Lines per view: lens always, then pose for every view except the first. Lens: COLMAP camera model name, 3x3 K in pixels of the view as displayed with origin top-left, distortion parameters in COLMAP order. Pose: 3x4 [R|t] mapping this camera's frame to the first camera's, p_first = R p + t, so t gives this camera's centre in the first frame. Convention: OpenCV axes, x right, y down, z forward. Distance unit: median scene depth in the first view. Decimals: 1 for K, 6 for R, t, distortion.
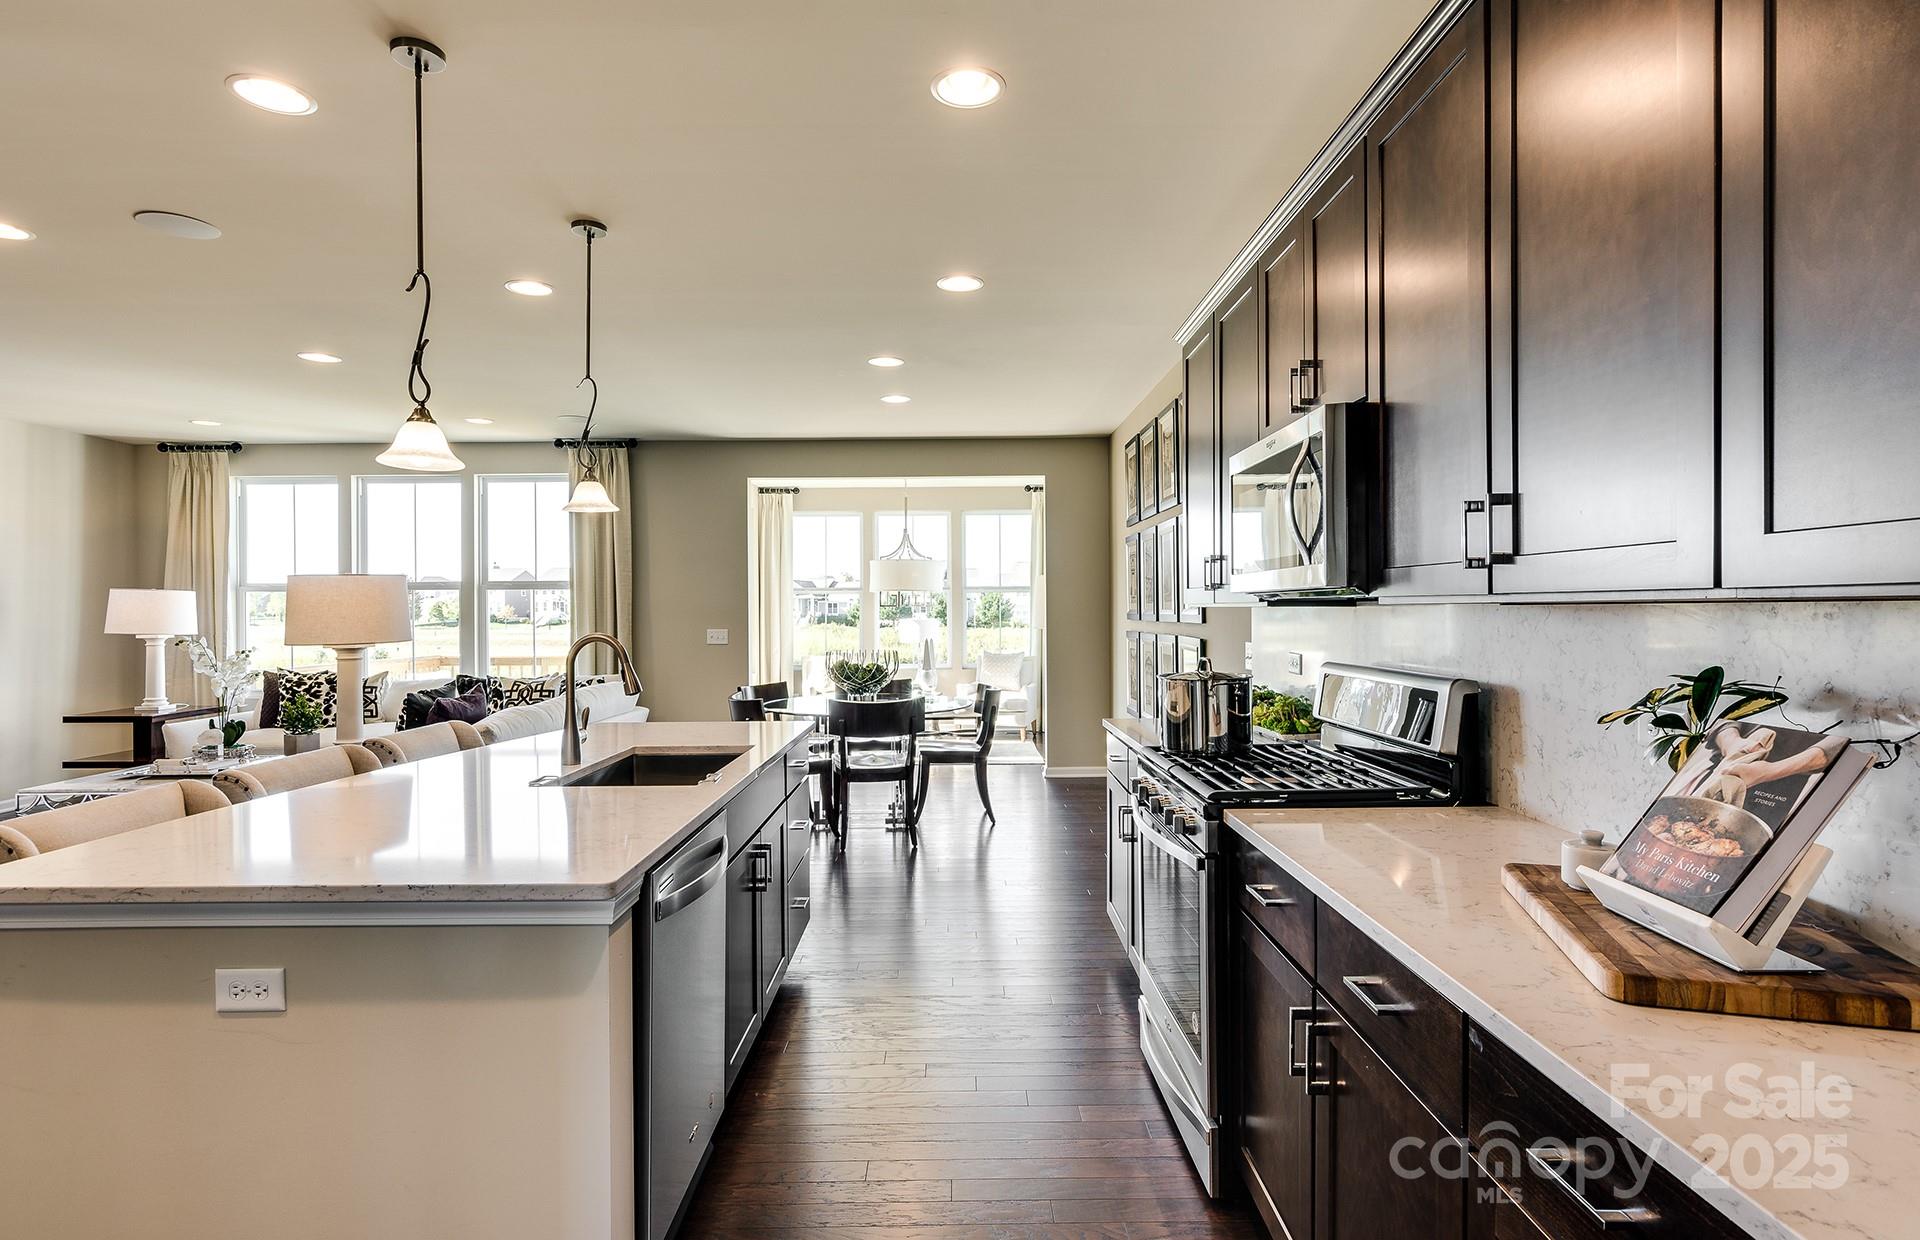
lens RADIAL K [[936.3, 0, 960.0], [0, 936.3, 620.0], [0, 0, 1]] dist [-0.001993, -0.000479]
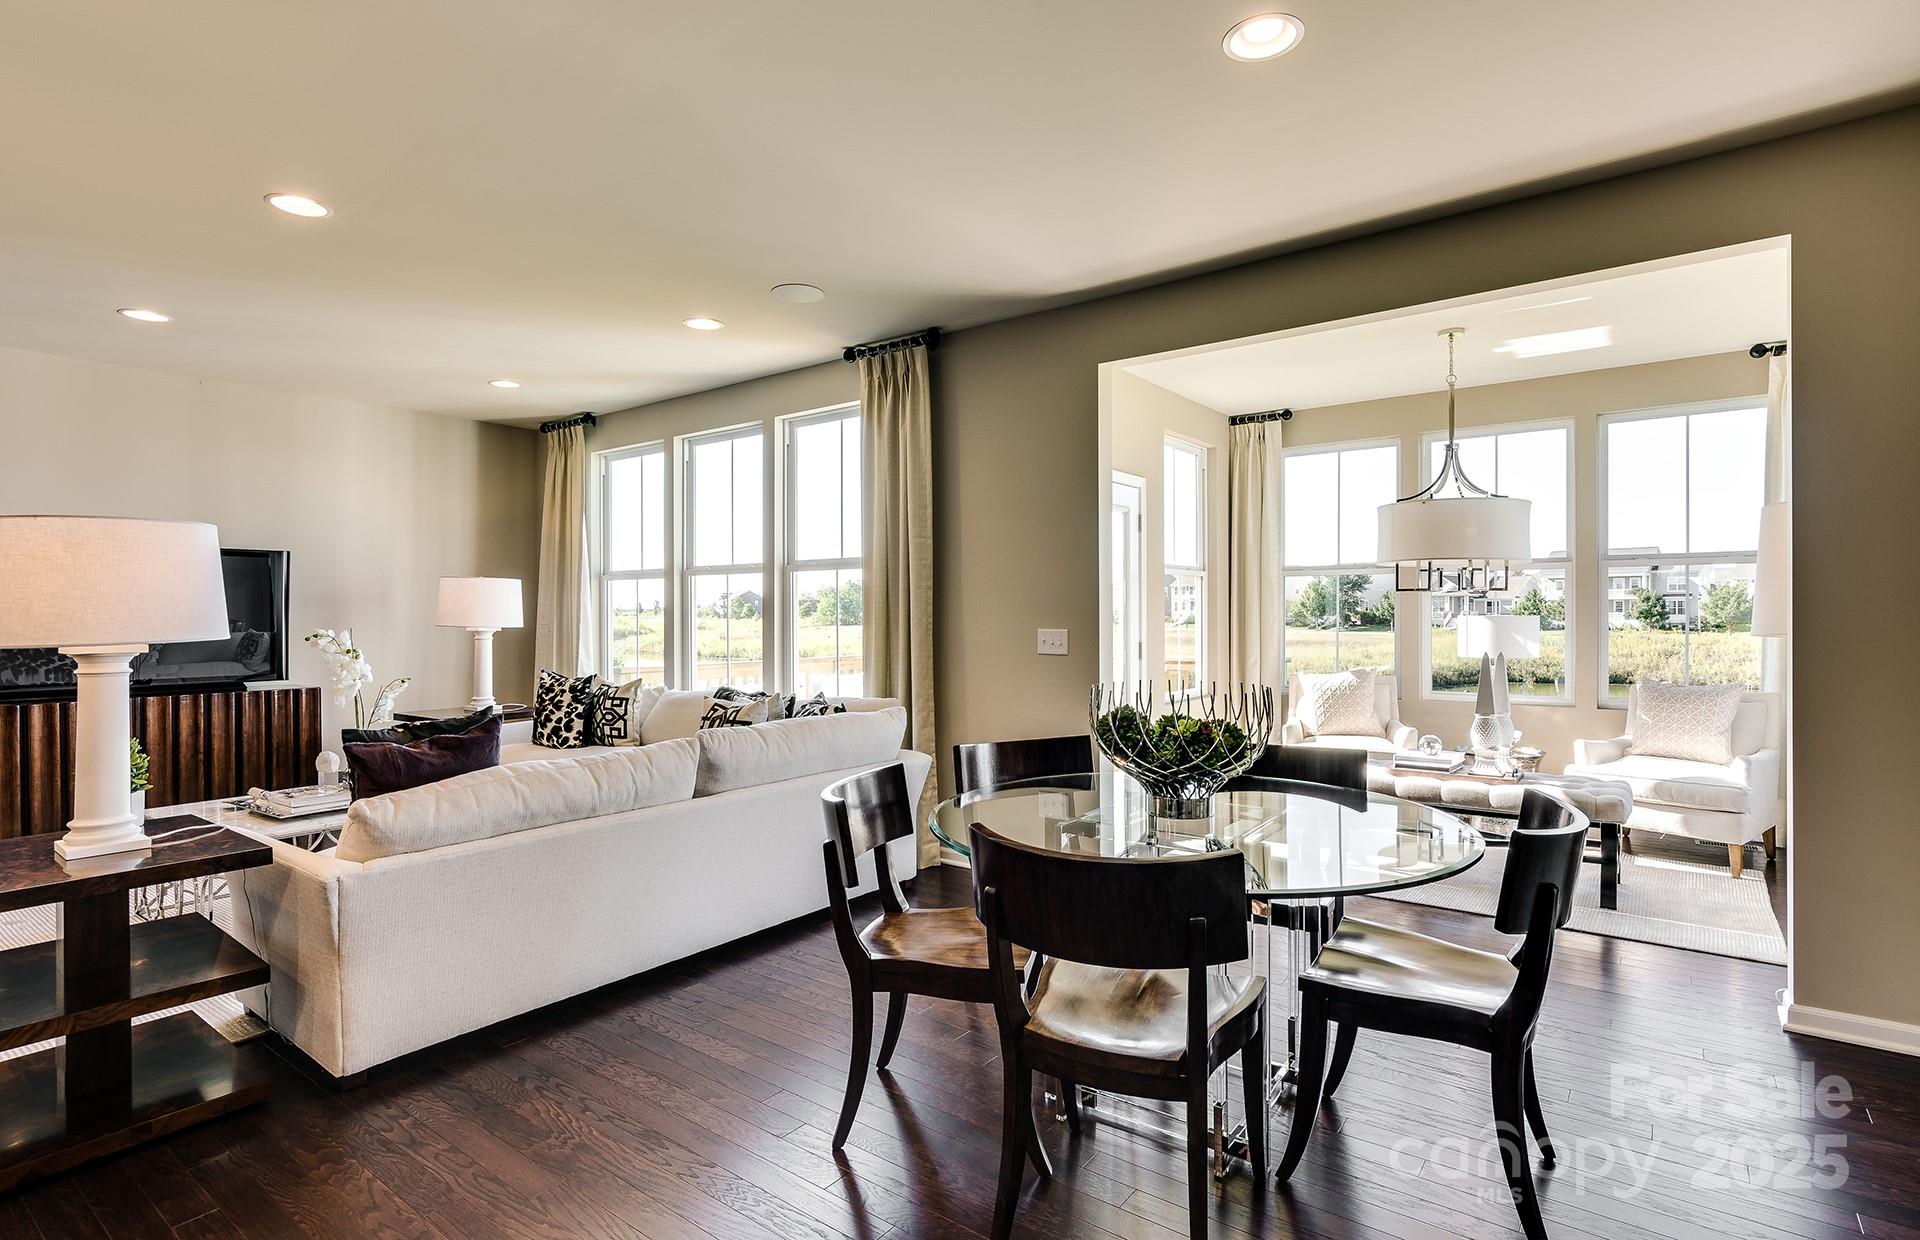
lens RADIAL K [[936.3, 0, 960.0], [0, 936.3, 620.0], [0, 0, 1]] dist [-0.001993, -0.000479]
pose [[0.795276, 0.006758, -0.606210, 0.053326], [-0.005876, 0.999977, 0.003438, 0.002525], [0.606219, 0.000828, 0.795297, 0.505592]]
